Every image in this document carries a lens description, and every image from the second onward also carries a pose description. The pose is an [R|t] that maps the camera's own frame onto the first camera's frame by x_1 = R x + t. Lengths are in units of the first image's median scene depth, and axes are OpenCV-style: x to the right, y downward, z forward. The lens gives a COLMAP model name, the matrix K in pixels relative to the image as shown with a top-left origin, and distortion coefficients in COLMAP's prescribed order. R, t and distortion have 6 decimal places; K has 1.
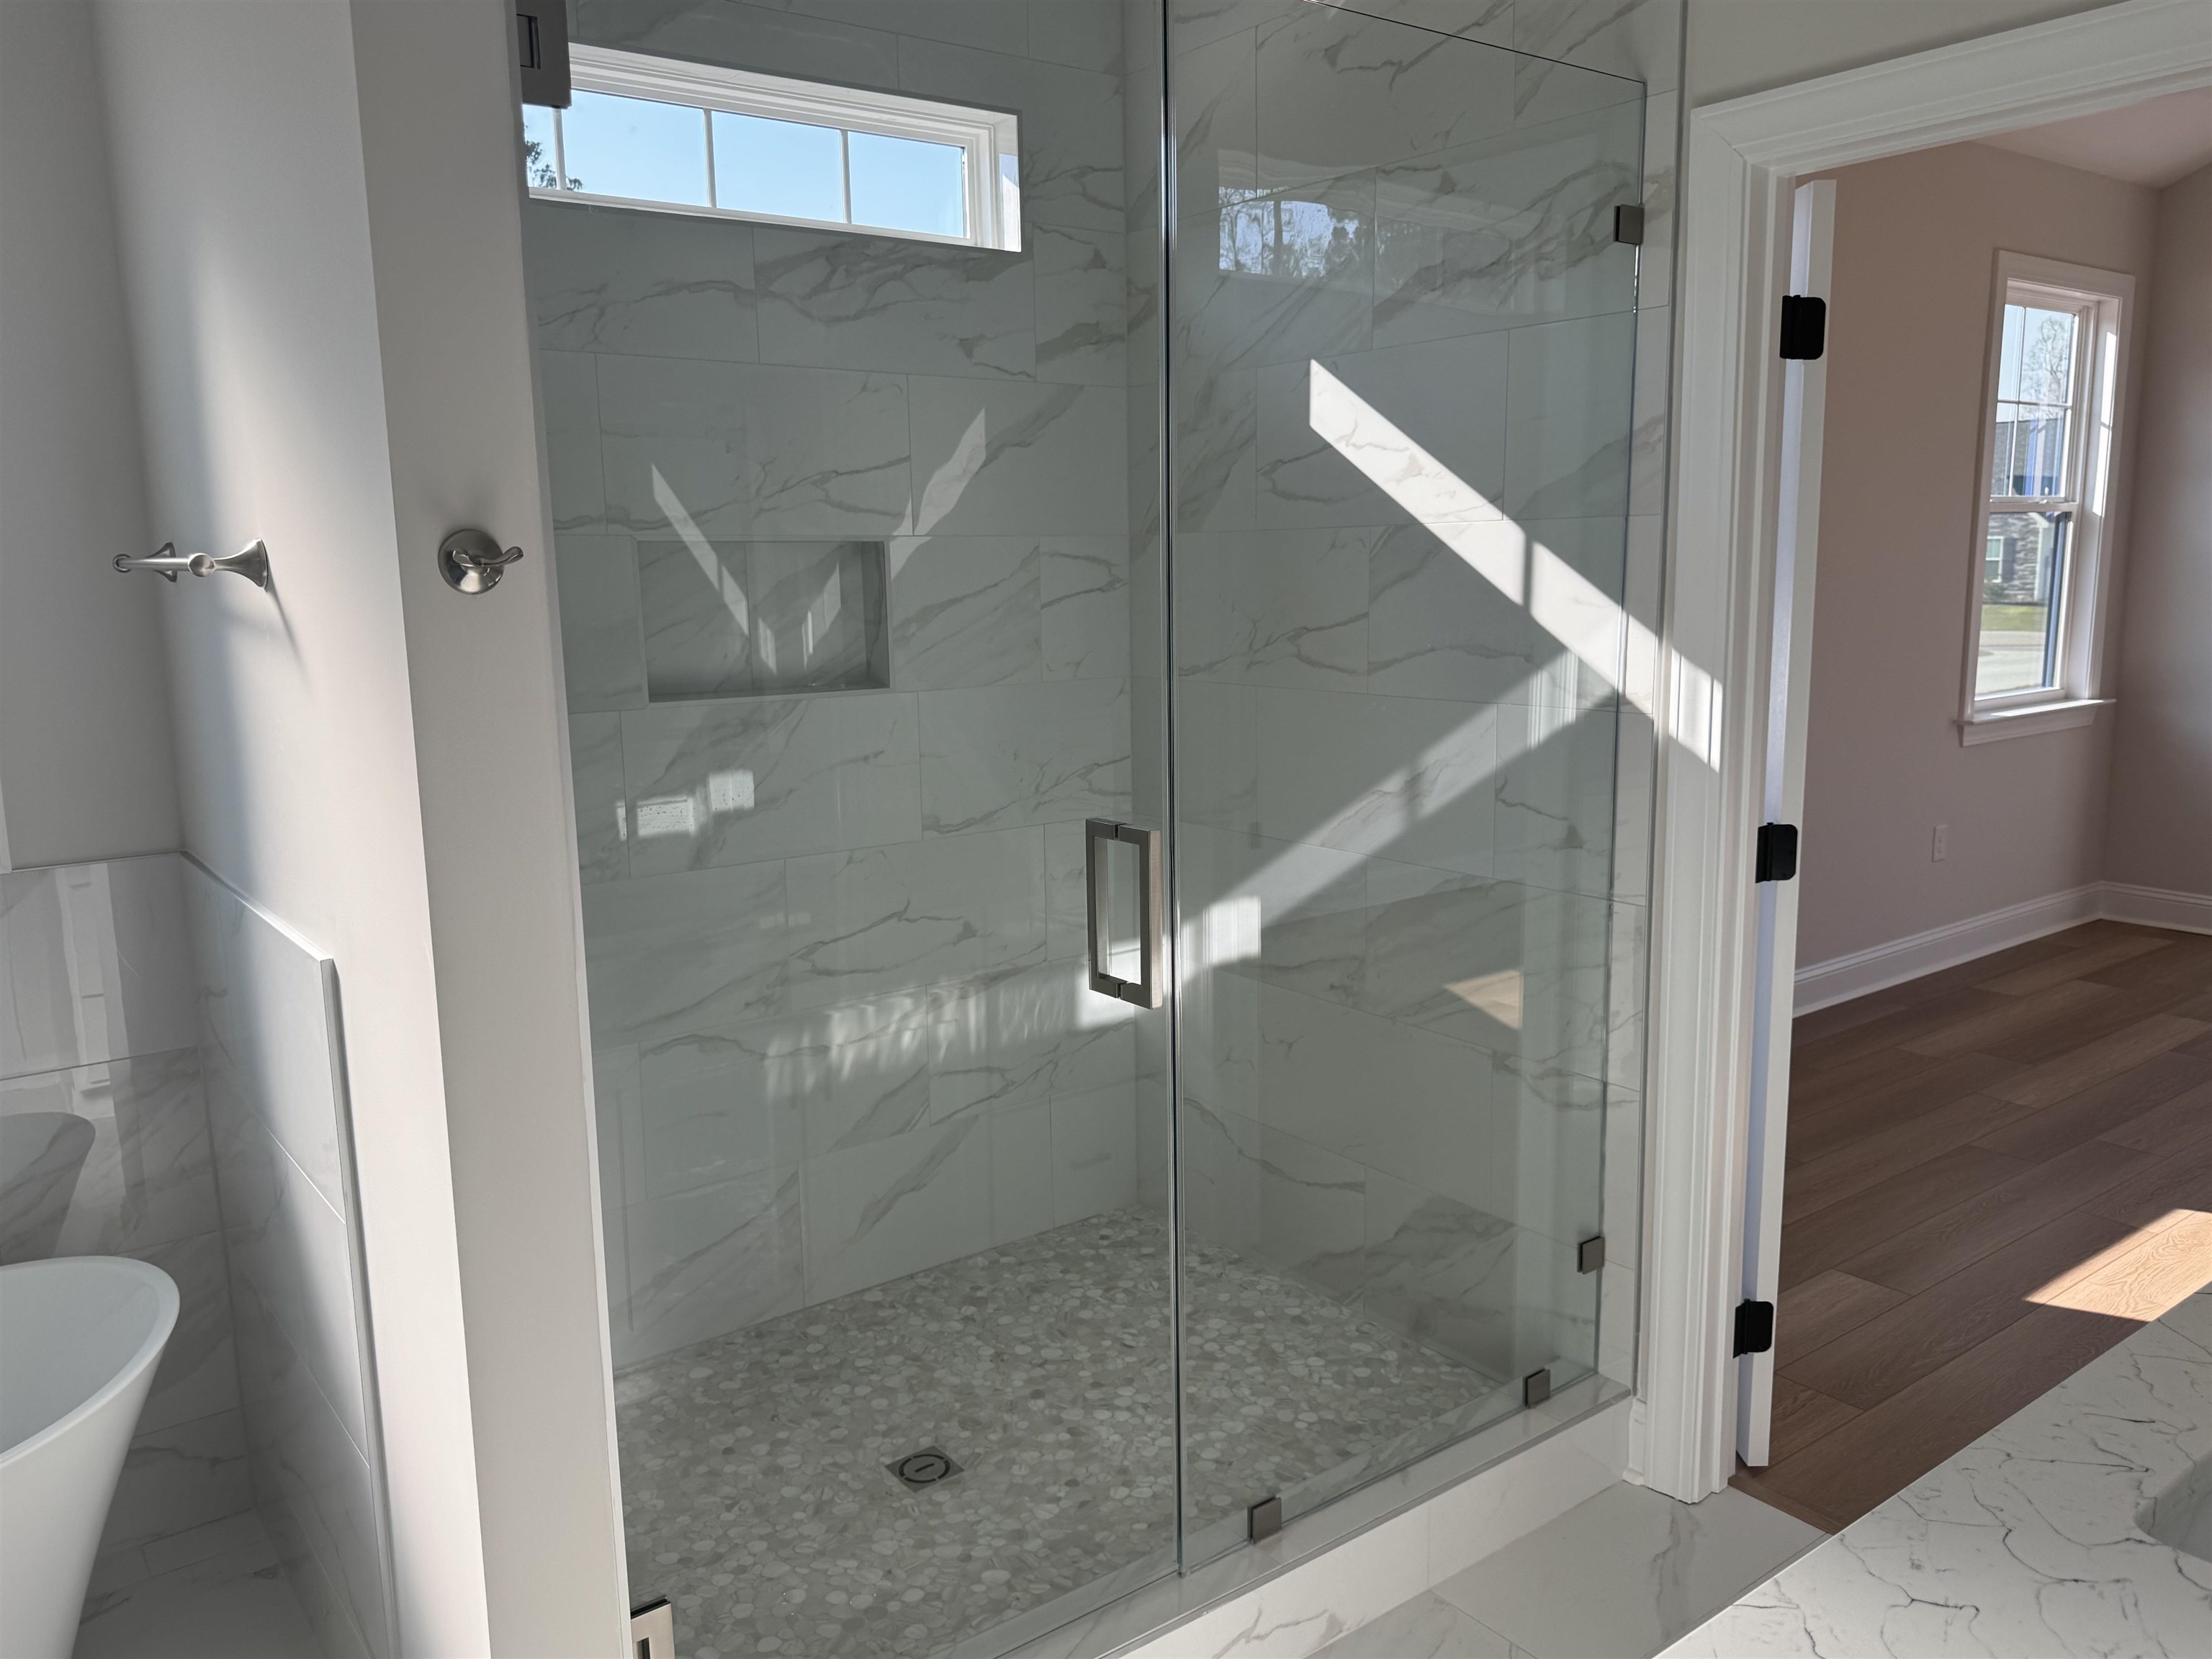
lens RADIAL K [[1668.5, 0, 1093.0], [0, 1668.5, 832.0], [0, 0, 1]] dist [0.073581, -0.119031]
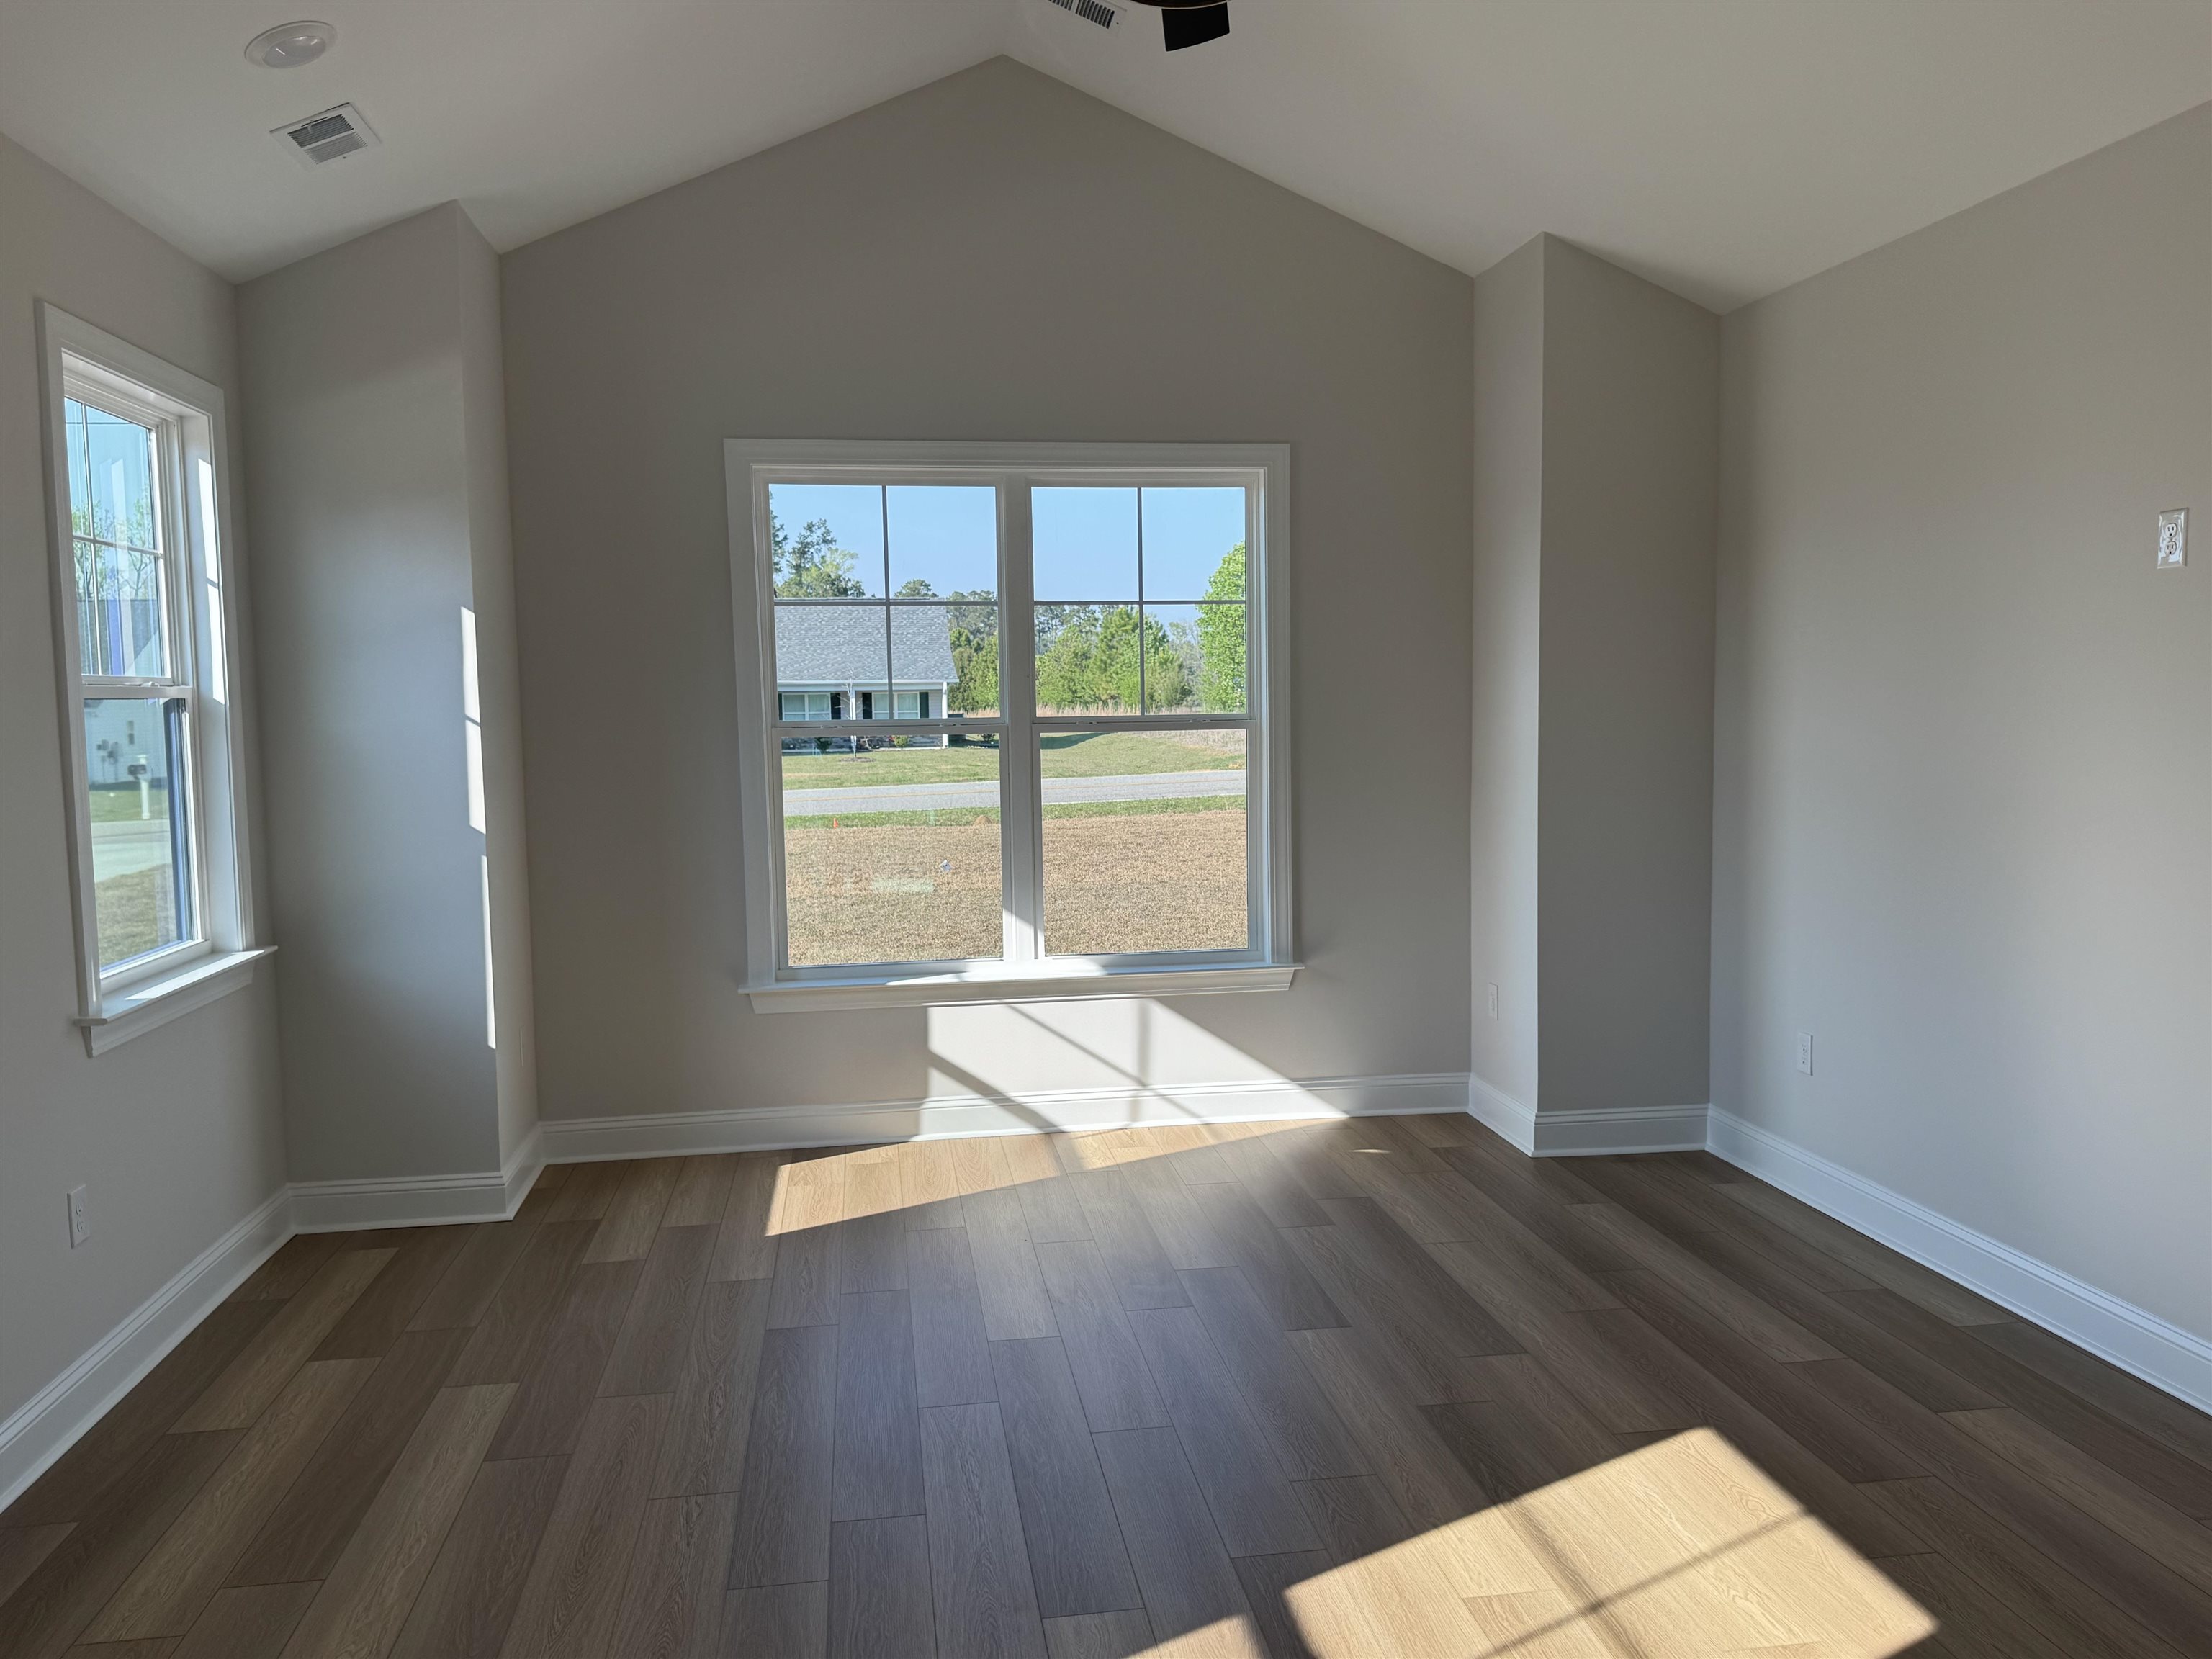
lens RADIAL K [[1668.5, 0, 1093.0], [0, 1668.5, 832.0], [0, 0, 1]] dist [0.073581, -0.119031]
pose [[0.488280, -0.063050, 0.870406, 0.080487], [0.161980, 0.986603, -0.019400, -0.033017], [-0.857522, 0.150461, 0.491952, 0.186854]]
